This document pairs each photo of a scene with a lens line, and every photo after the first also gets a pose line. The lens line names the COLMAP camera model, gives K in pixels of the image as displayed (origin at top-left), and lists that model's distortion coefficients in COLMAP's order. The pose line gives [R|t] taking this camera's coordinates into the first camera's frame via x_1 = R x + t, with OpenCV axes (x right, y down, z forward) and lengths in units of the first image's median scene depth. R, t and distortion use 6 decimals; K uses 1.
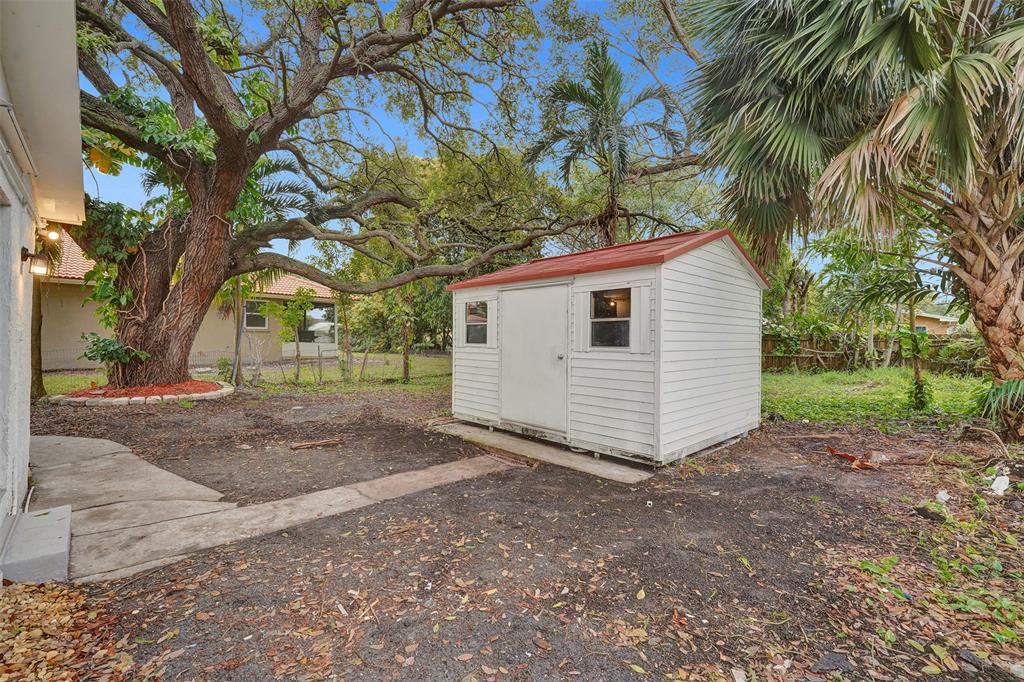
lens RADIAL K [[437.4, 0, 510.8], [0, 437.4, 335.9], [0, 0, 1]] dist [-0.000505, 0.000011]
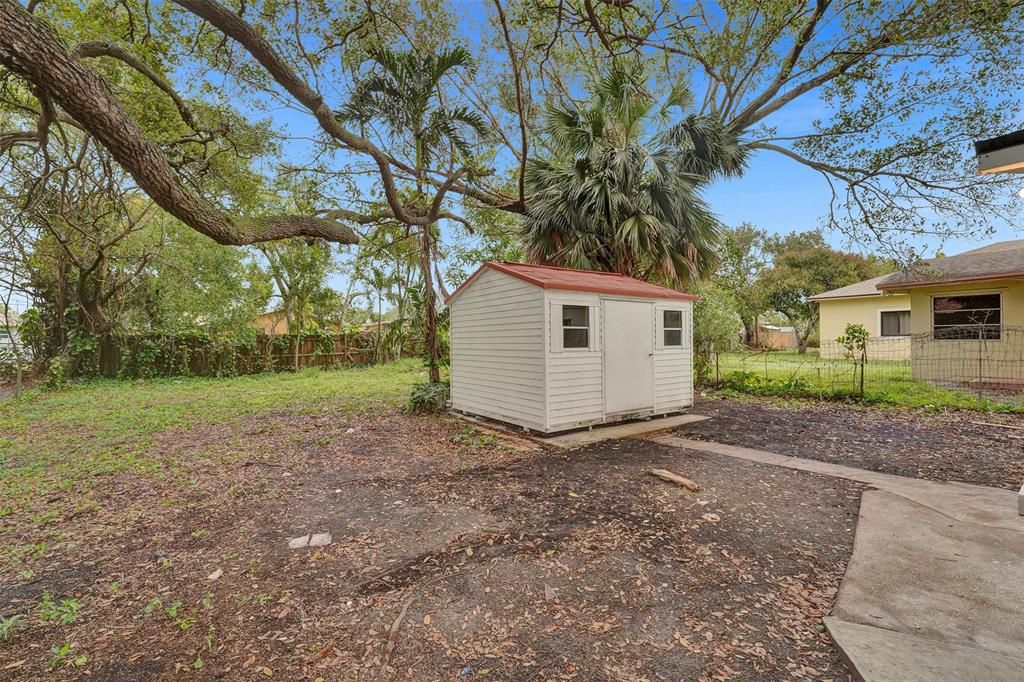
lens RADIAL K [[443.1, 0, 510.8], [0, 443.1, 338.4], [0, 0, 1]] dist [0.001497, 0.000009]
pose [[0.129981, -0.009135, 0.991474, -1.152656], [0.001445, 0.999958, 0.009024, -0.013978], [-0.991515, 0.000260, 0.129989, 1.075305]]
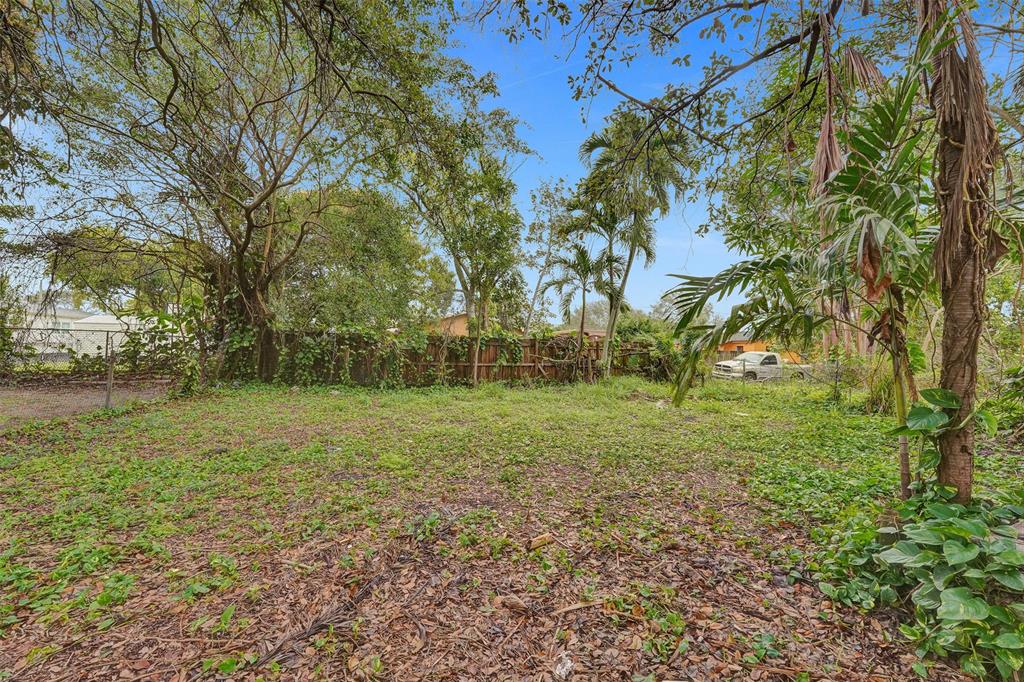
lens RADIAL K [[416.2, 0, 510.9], [0, 416.2, 331.8], [0, 0, 1]] dist [0.000104, -0.000334]
pose [[0.481768, 0.044070, 0.875190, -0.119684], [-0.030769, 0.998969, -0.033365, 0.025922], [-0.875758, -0.010854, 0.482628, 1.740969]]
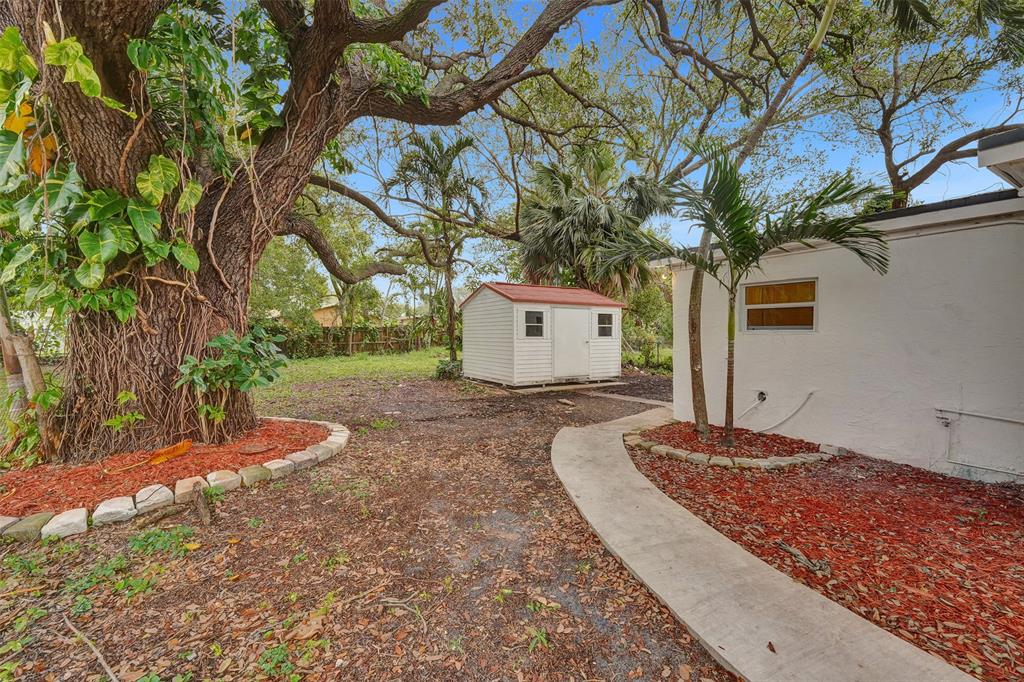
lens RADIAL K [[437.4, 0, 510.8], [0, 437.4, 335.9], [0, 0, 1]] dist [-0.000505, 0.000011]
pose [[0.192332, -0.016977, 0.981183, -1.809968], [-0.007338, 0.999798, 0.018737, -0.016326], [-0.981303, -0.010803, 0.192168, 0.815878]]
